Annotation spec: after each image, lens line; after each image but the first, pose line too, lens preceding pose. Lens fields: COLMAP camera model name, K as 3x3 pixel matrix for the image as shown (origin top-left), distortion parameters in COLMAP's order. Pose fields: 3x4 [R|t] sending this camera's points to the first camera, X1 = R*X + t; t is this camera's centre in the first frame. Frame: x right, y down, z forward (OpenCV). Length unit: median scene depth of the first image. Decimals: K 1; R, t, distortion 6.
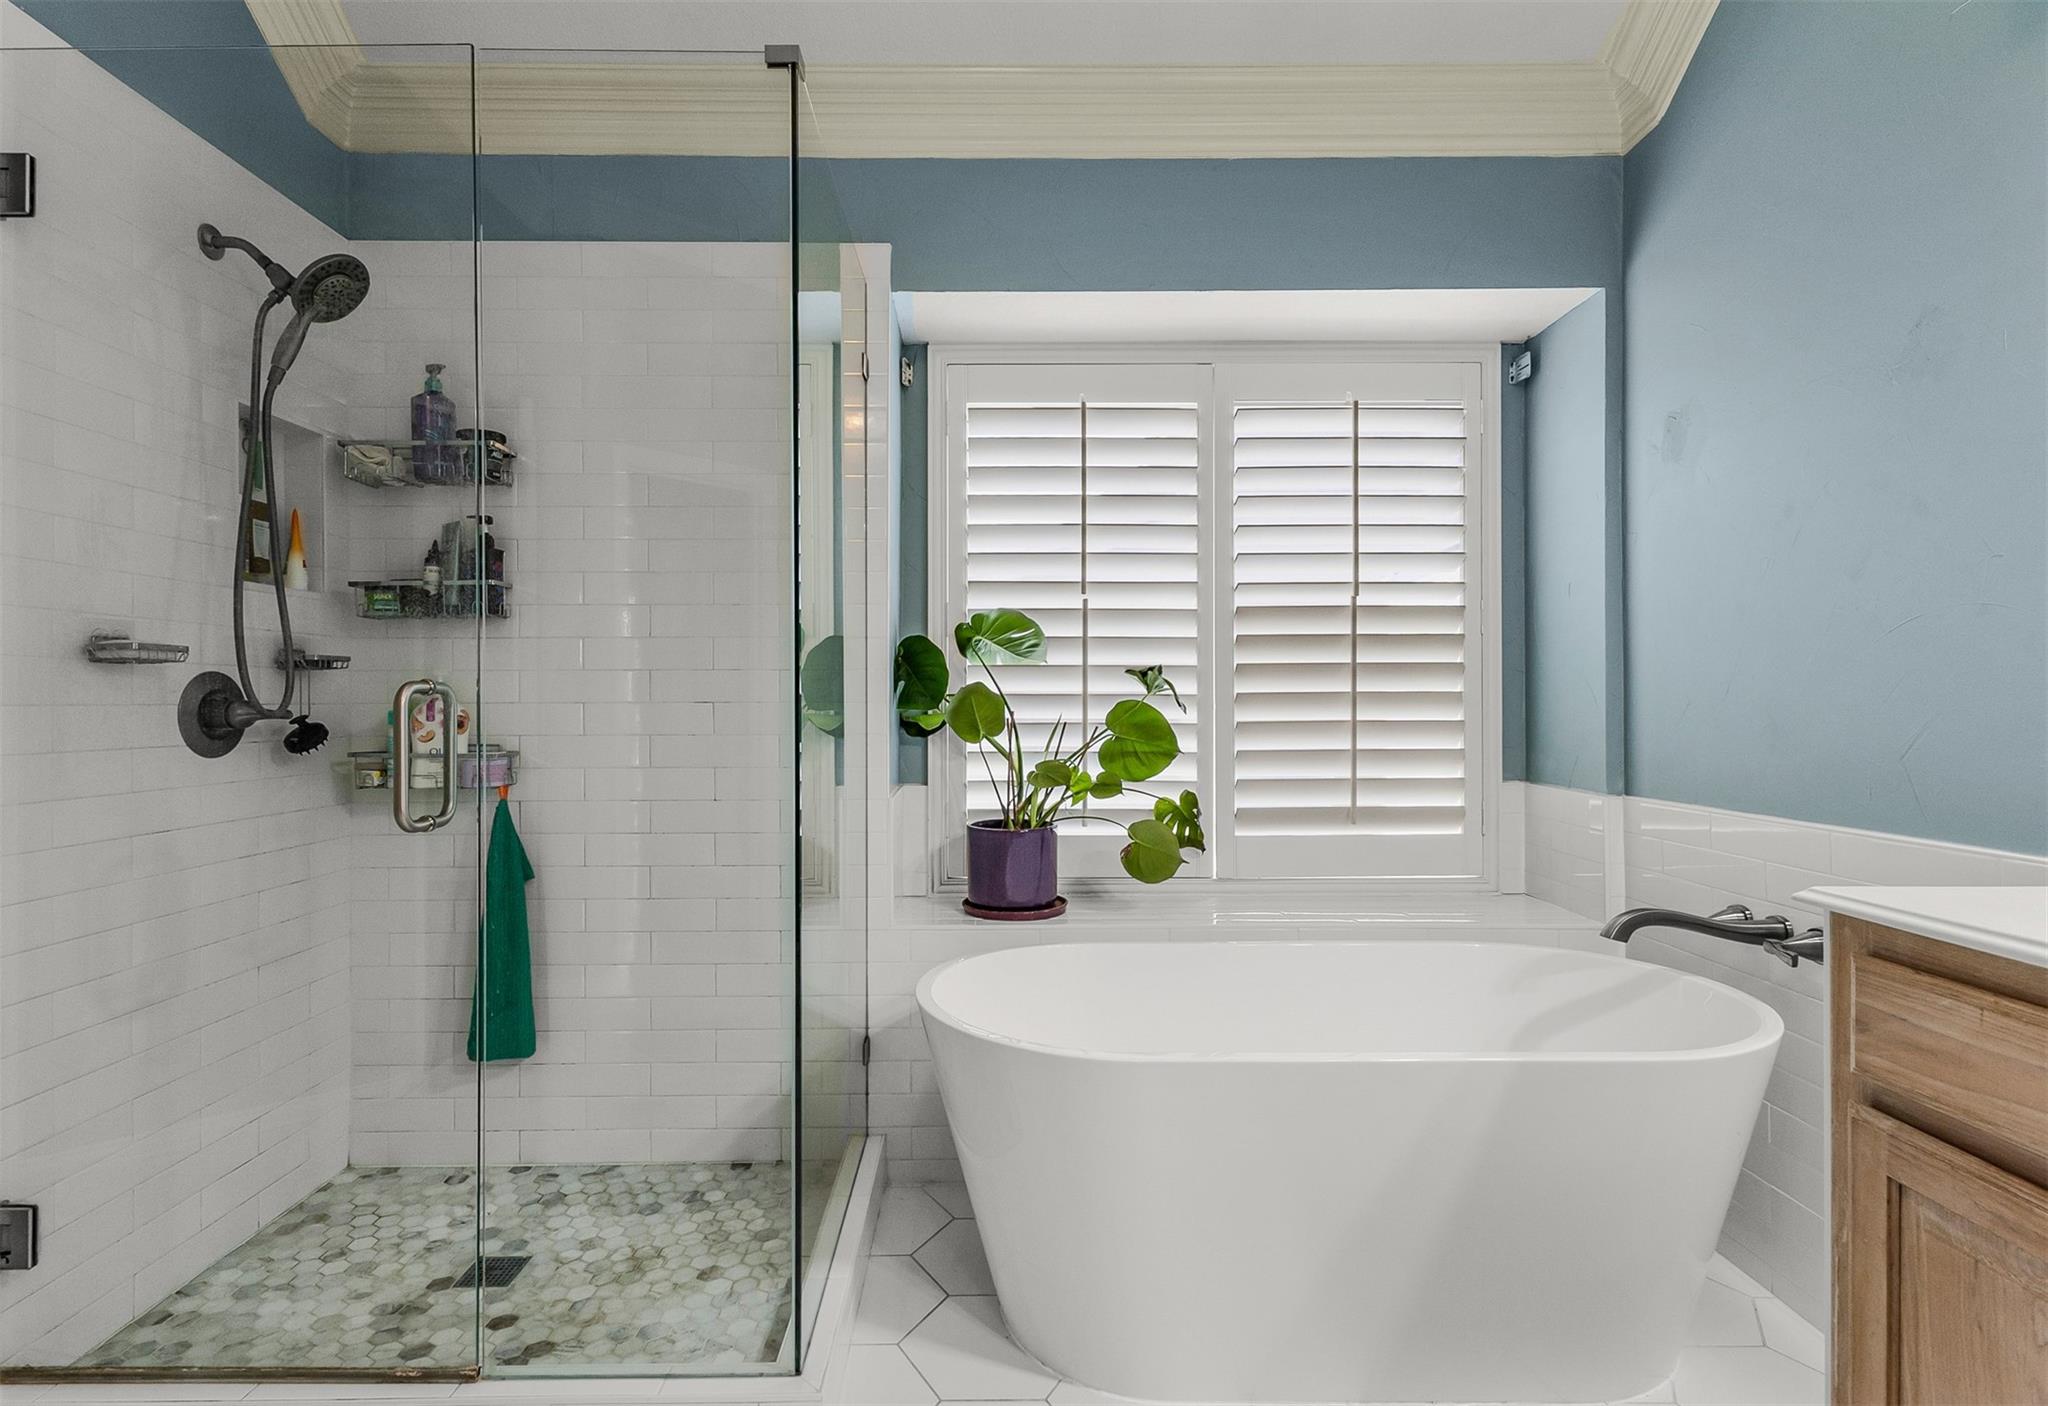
lens RADIAL K [[999.0, 0, 1020.3], [0, 999.0, 702.0], [0, 0, 1]] dist [0.012174, -0.003507]
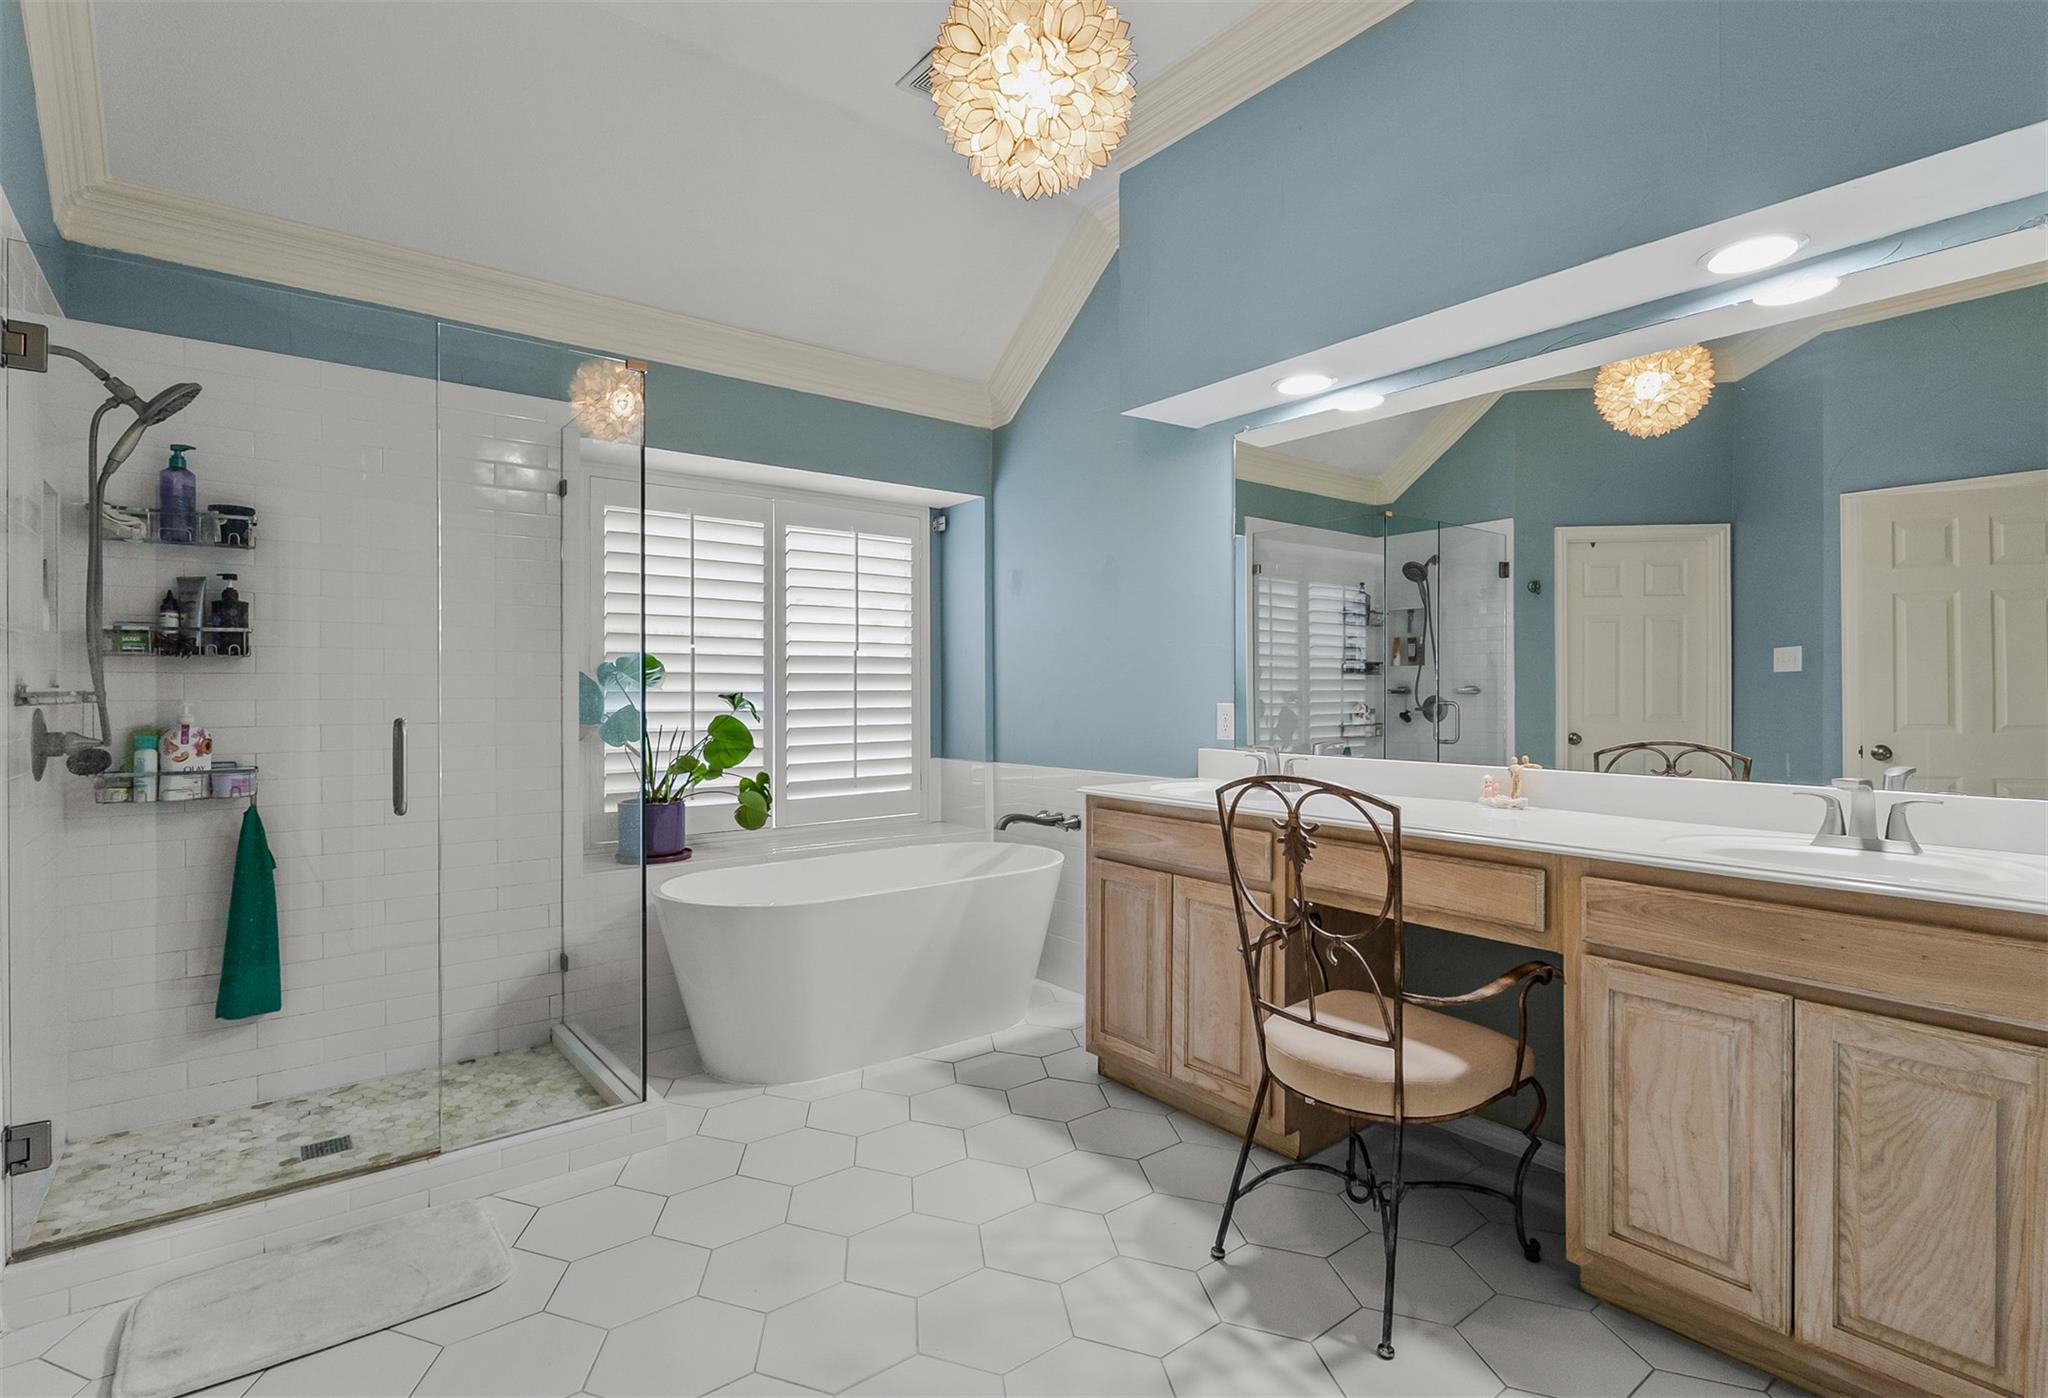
lens RADIAL K [[999.0, 0, 1022.0], [0, 999.0, 692.9], [0, 0, 1]] dist [0.012174, -0.003507]
pose [[0.797233, -0.001760, 0.603669, -0.463582], [0.000714, 0.999998, 0.001972, -0.039268], [-0.603671, -0.001141, 0.797233, -0.507876]]
